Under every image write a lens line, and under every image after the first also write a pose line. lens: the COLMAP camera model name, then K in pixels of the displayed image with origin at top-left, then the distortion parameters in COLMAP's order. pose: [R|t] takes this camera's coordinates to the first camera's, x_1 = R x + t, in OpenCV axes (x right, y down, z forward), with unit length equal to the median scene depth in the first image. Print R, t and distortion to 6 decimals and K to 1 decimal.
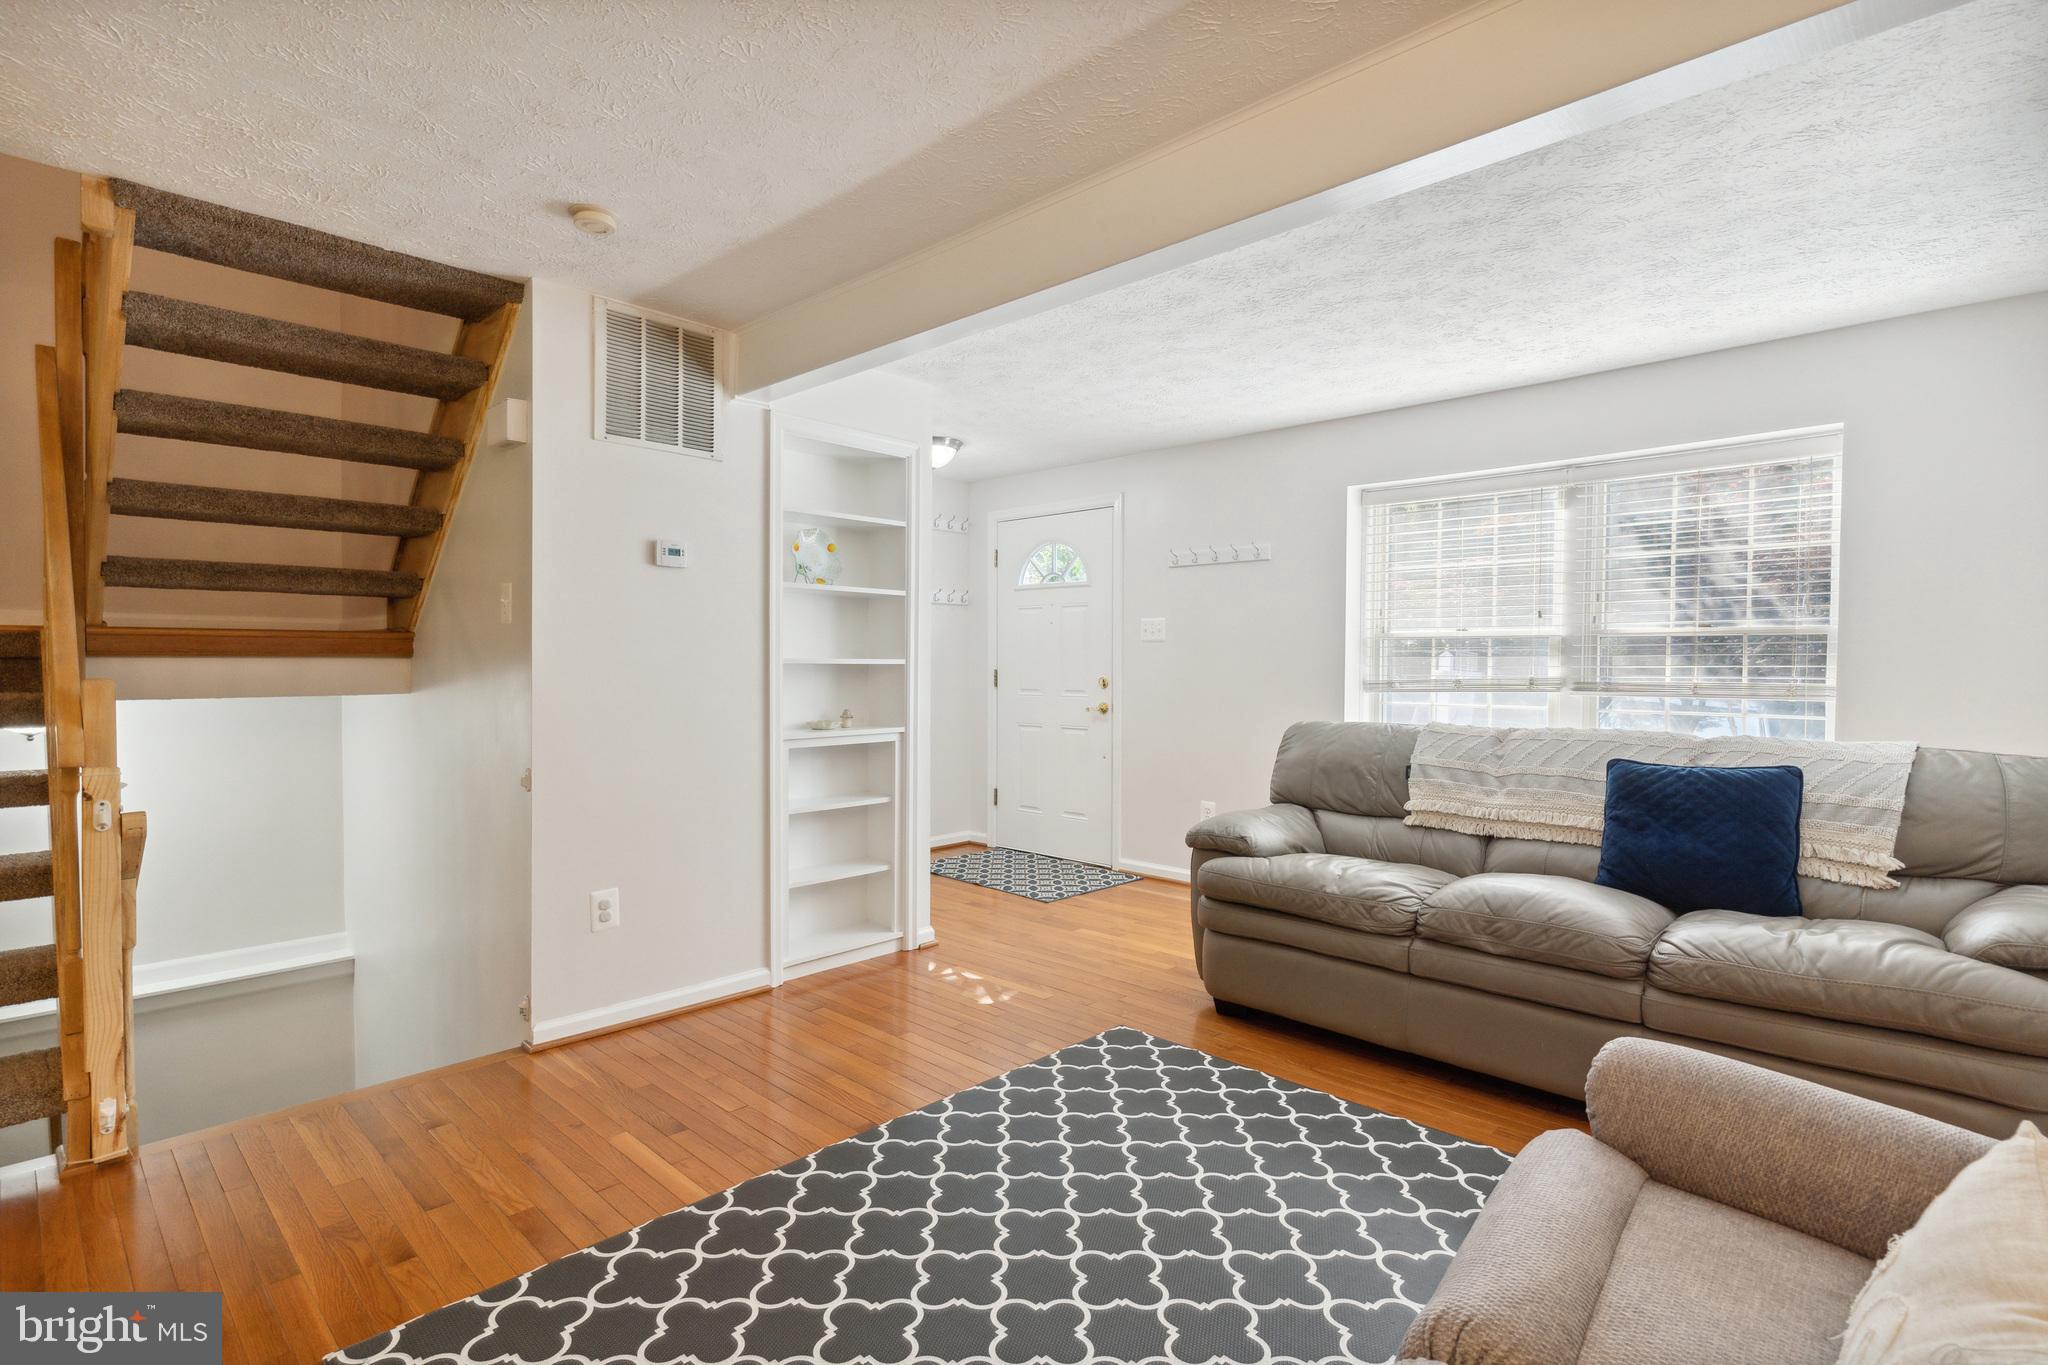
lens RADIAL K [[995.0, 0, 1015.6], [0, 995.0, 677.6], [0, 0, 1]] dist [-0.002106, -0.000225]
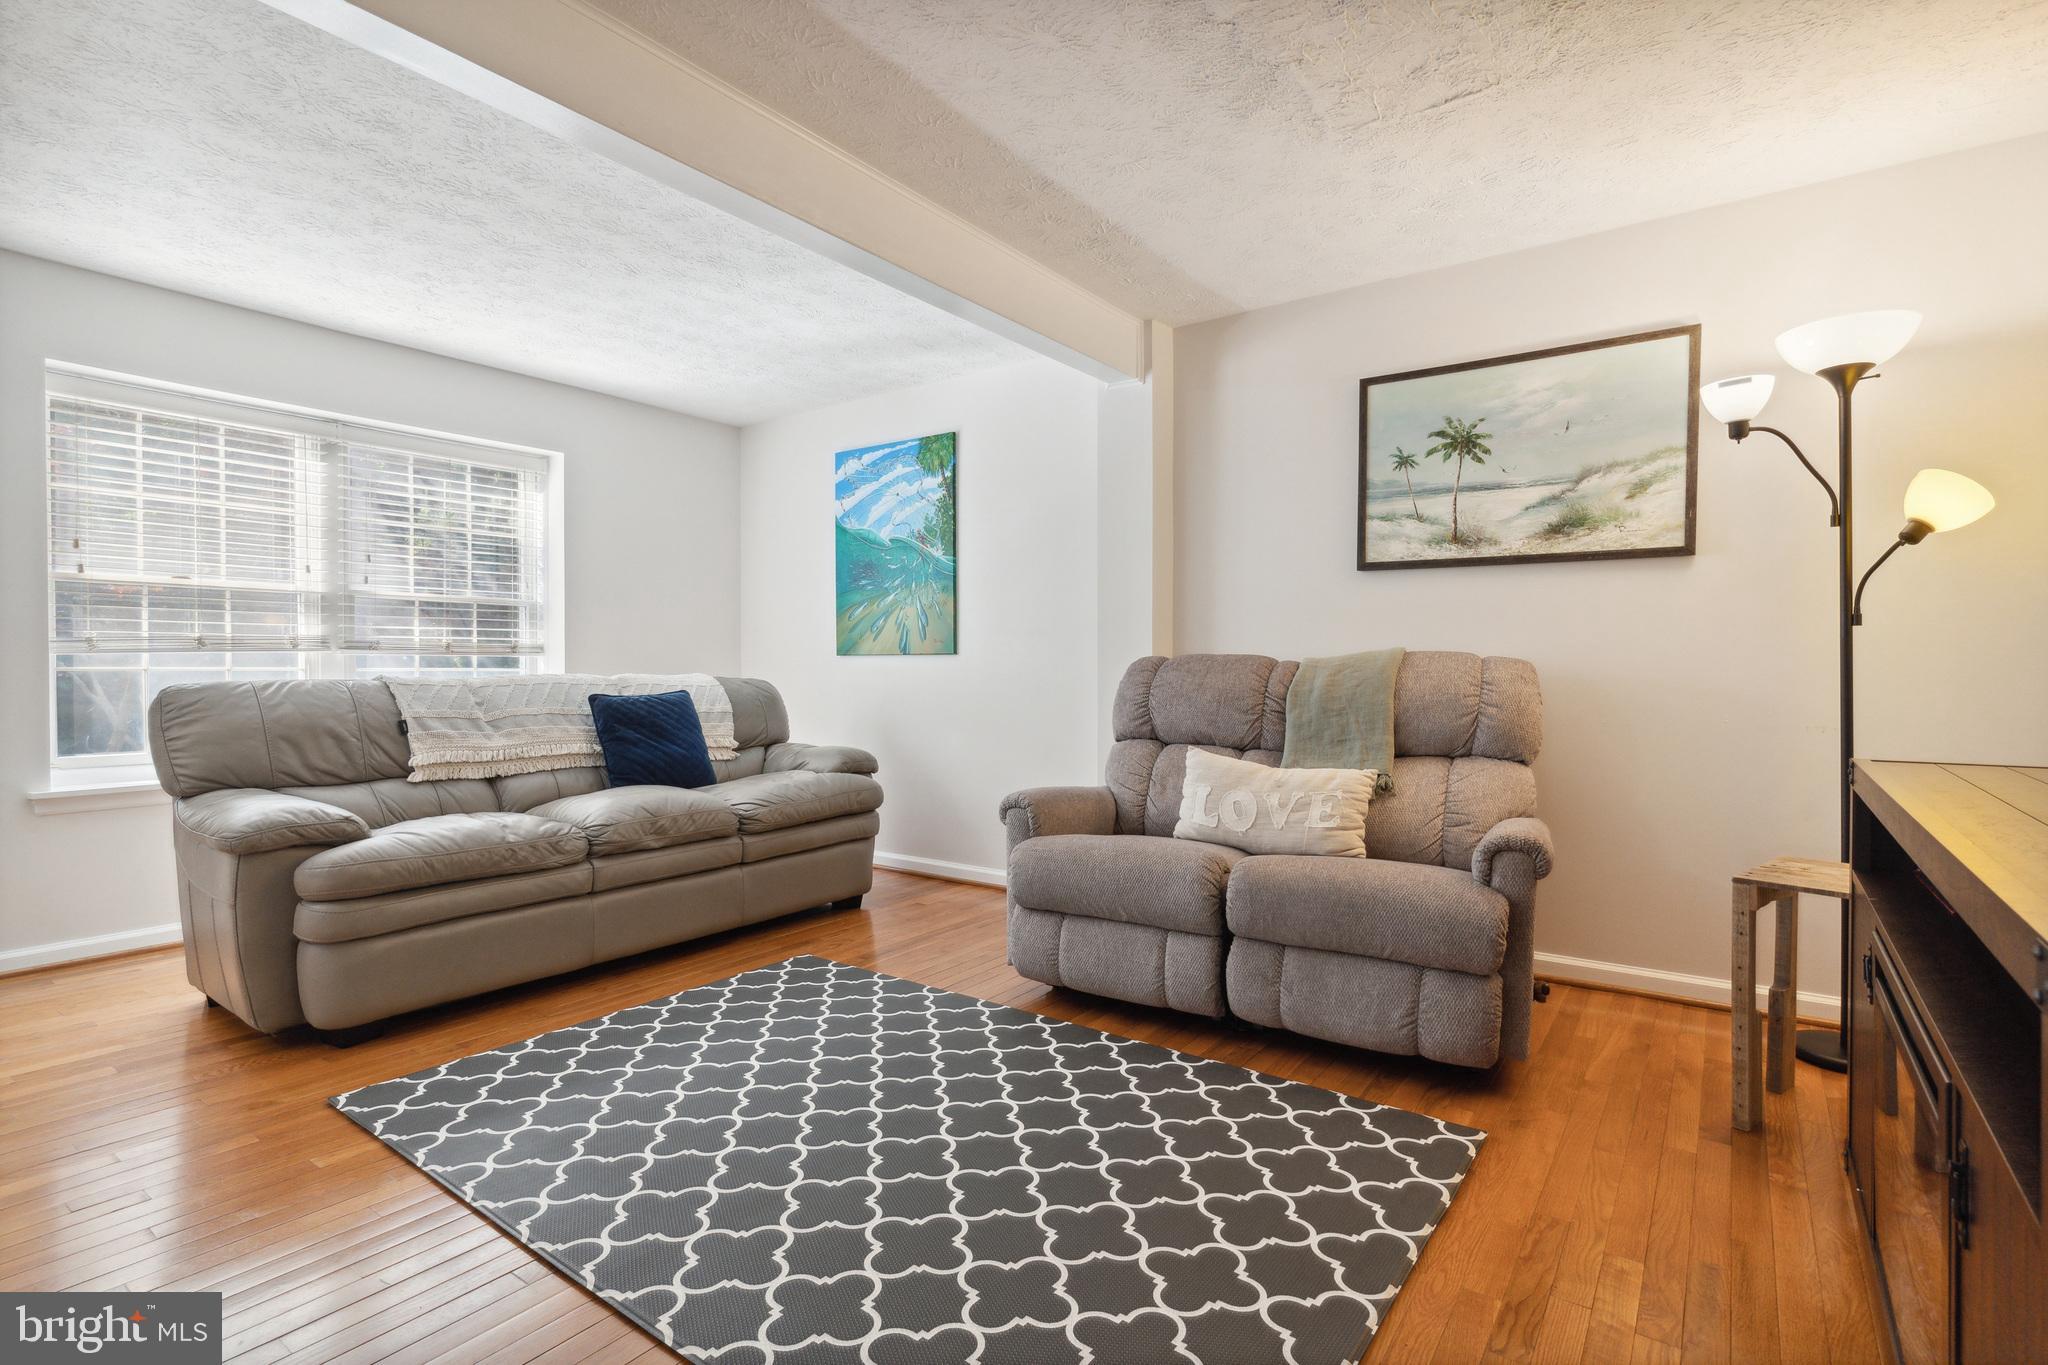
lens RADIAL K [[995.0, 0, 1016.7], [0, 995.0, 677.8], [0, 0, 1]] dist [-0.002106, -0.000225]
pose [[-0.145953, -0.012372, 0.989214, -0.633987], [0.014230, 0.999792, 0.014604, 0.045511], [-0.989189, 0.016208, -0.145747, 0.590308]]
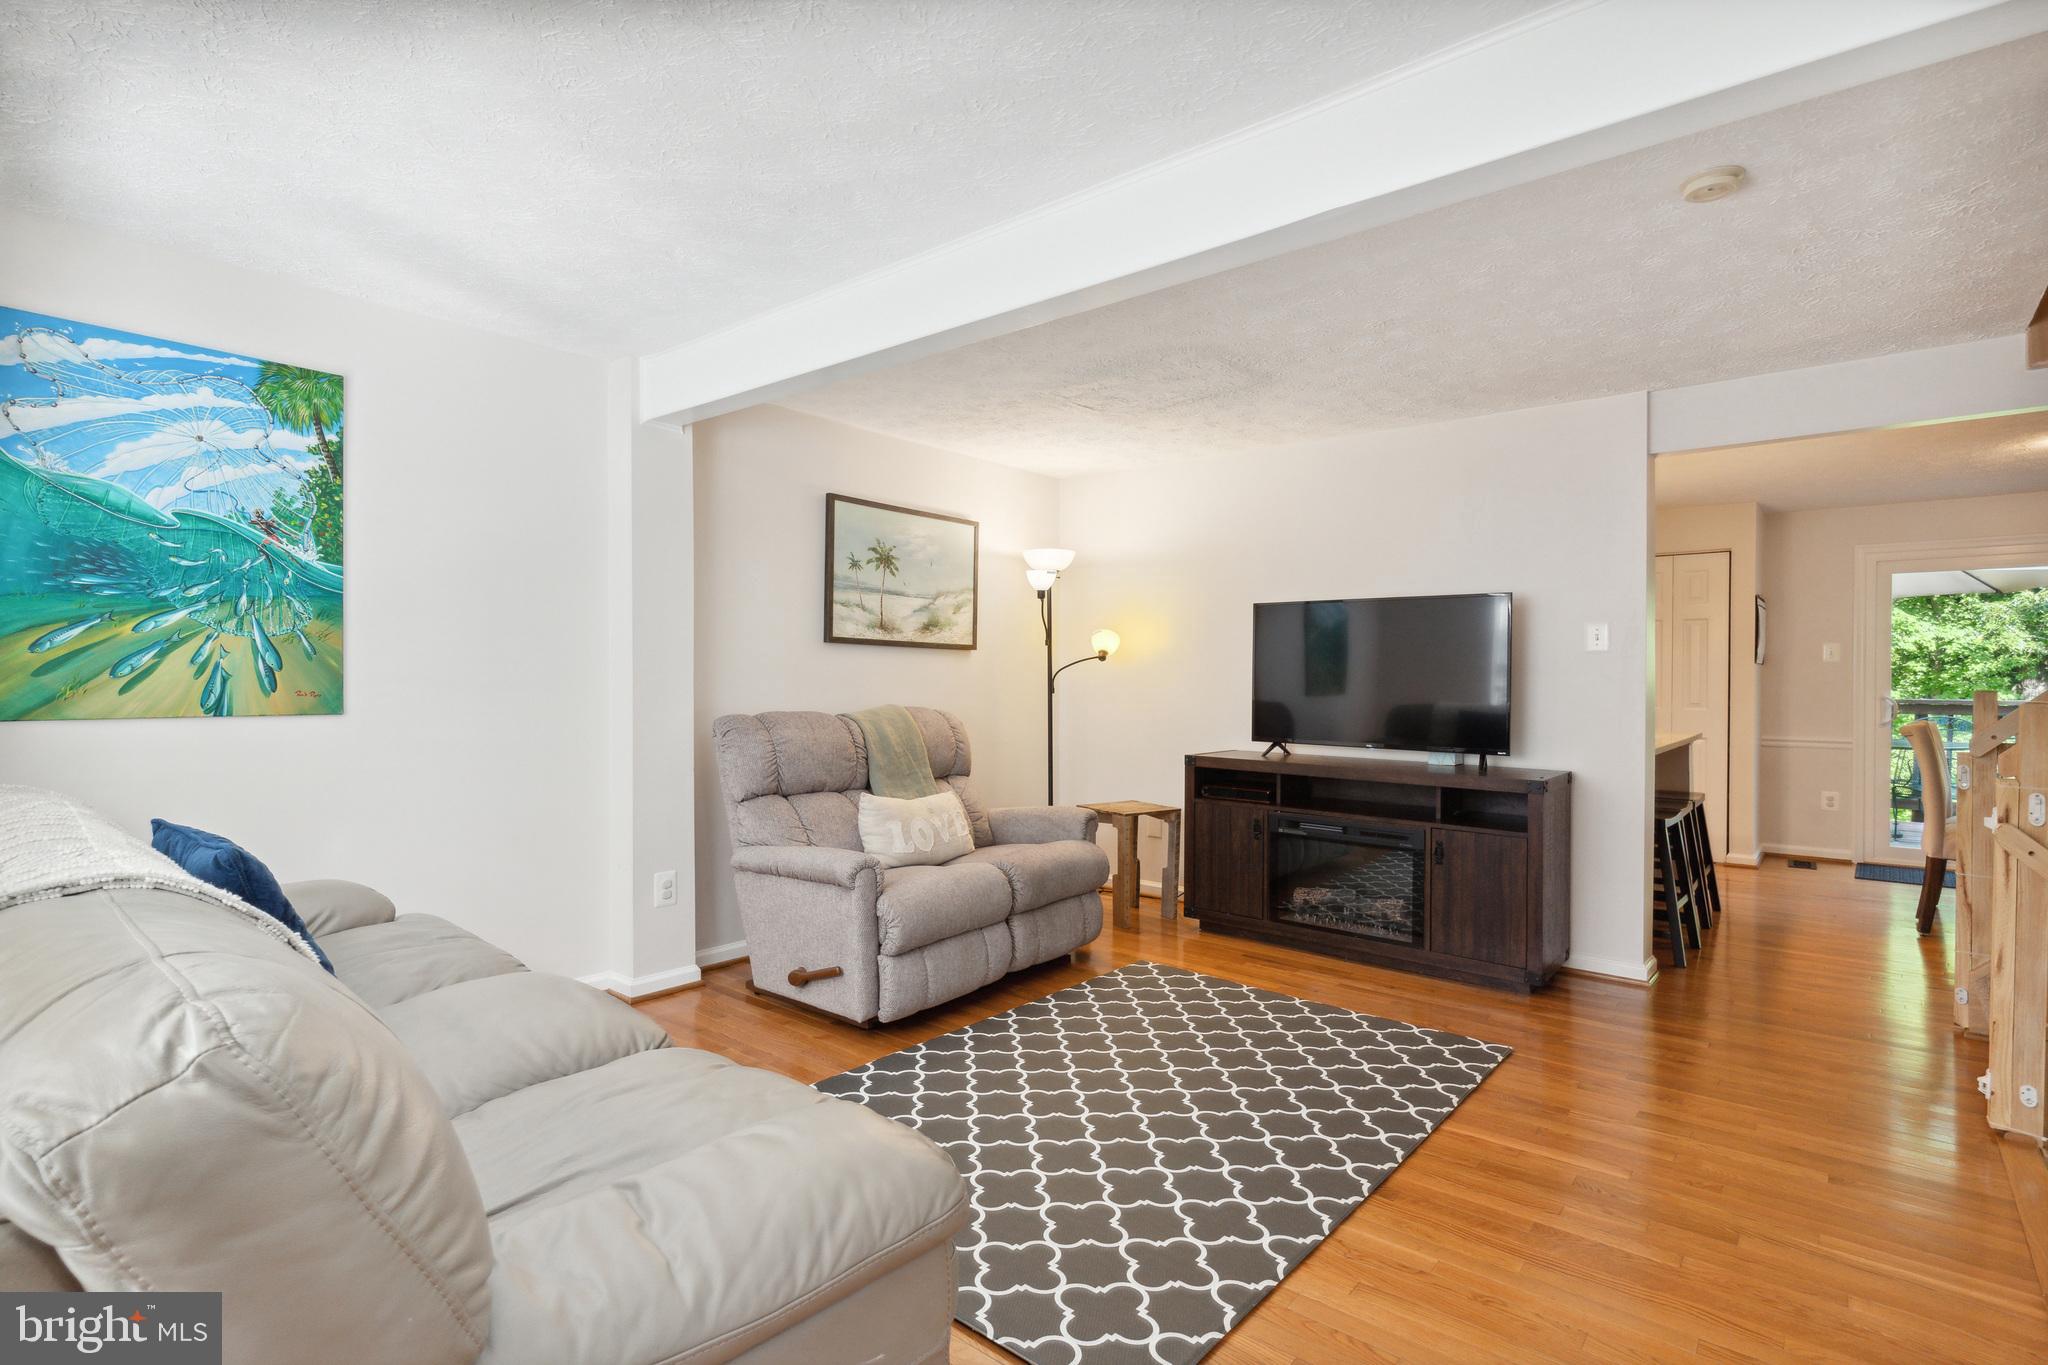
lens RADIAL K [[995.0, 0, 1018.6], [0, 995.0, 674.5], [0, 0, 1]] dist [-0.002106, -0.000225]
pose [[-0.995335, -0.022119, -0.093912, 0.212838], [-0.024542, 0.999393, 0.024722, -0.042050], [0.093308, 0.026911, -0.995274, 1.437239]]
